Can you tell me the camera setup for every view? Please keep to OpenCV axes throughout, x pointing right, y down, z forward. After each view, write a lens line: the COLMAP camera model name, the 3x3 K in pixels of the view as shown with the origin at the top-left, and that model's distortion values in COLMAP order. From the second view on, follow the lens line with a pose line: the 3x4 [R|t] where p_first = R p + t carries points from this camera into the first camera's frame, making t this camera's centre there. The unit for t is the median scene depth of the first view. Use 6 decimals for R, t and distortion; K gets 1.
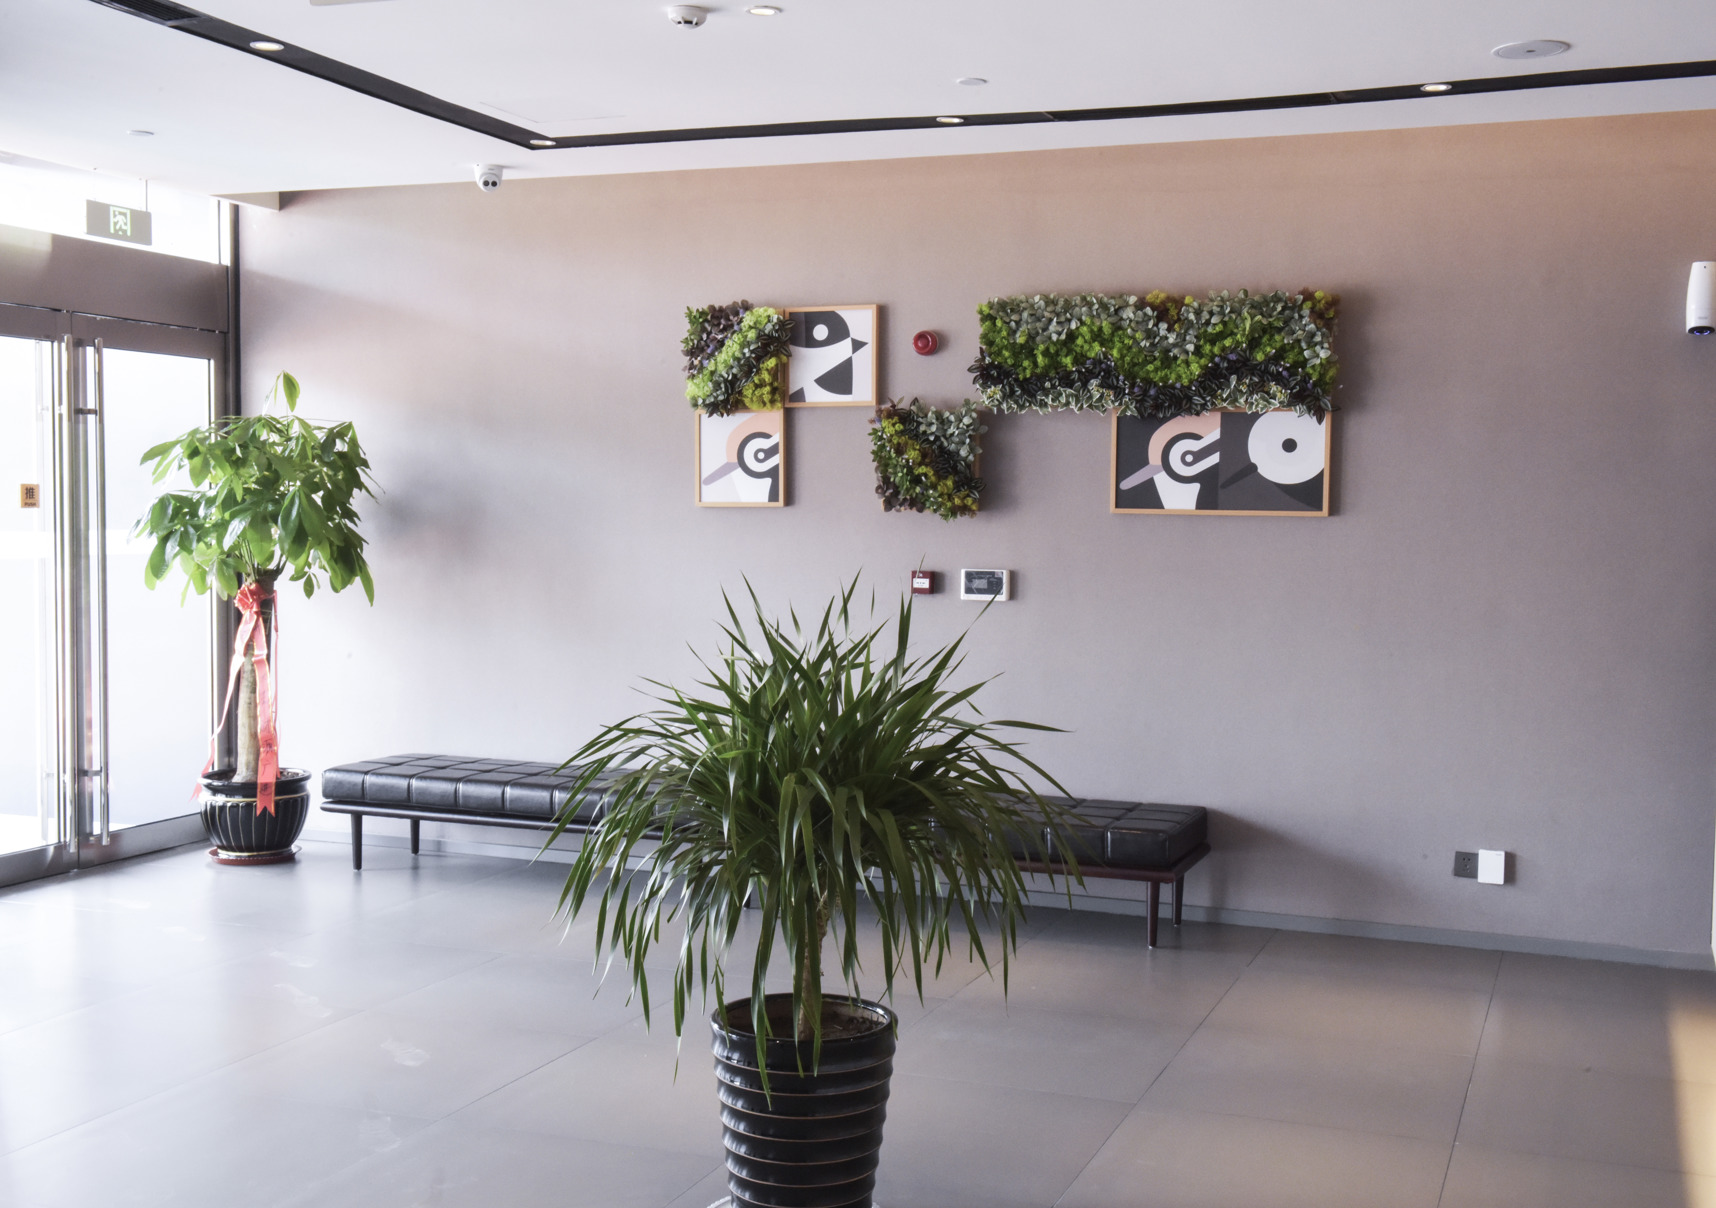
lens RADIAL K [[1859.6, 0, 861.5], [0, 1859.6, 615.5], [0, 0, 1]] dist [-0.005471, 0.000000]
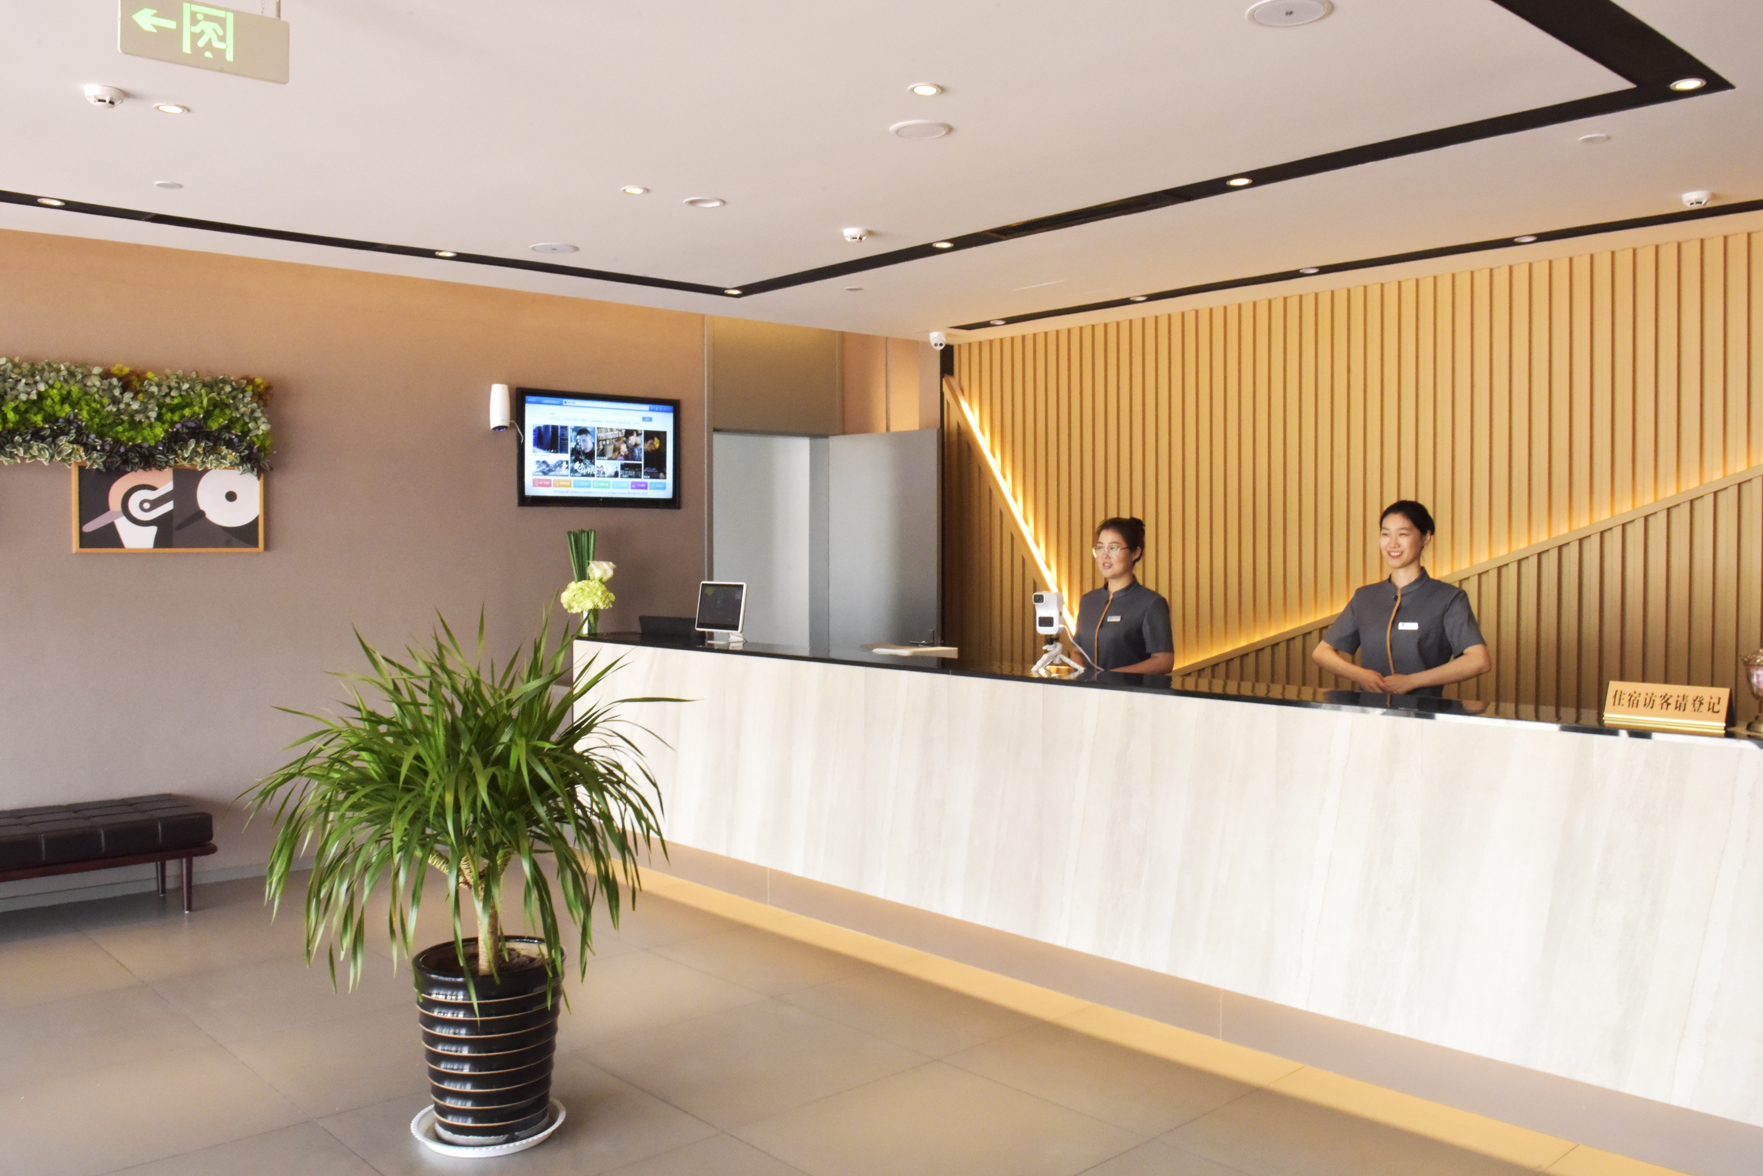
lens RADIAL K [[1382.6, 0, 882.7], [0, 1382.6, 575.5], [0, 0, 1]] dist [-0.014182, -0.010369]
pose [[0.480636, -0.035191, 0.876214, -0.382201], [0.062001, 0.998058, 0.006075, -0.015564], [-0.874726, 0.051406, 0.481884, 0.158740]]
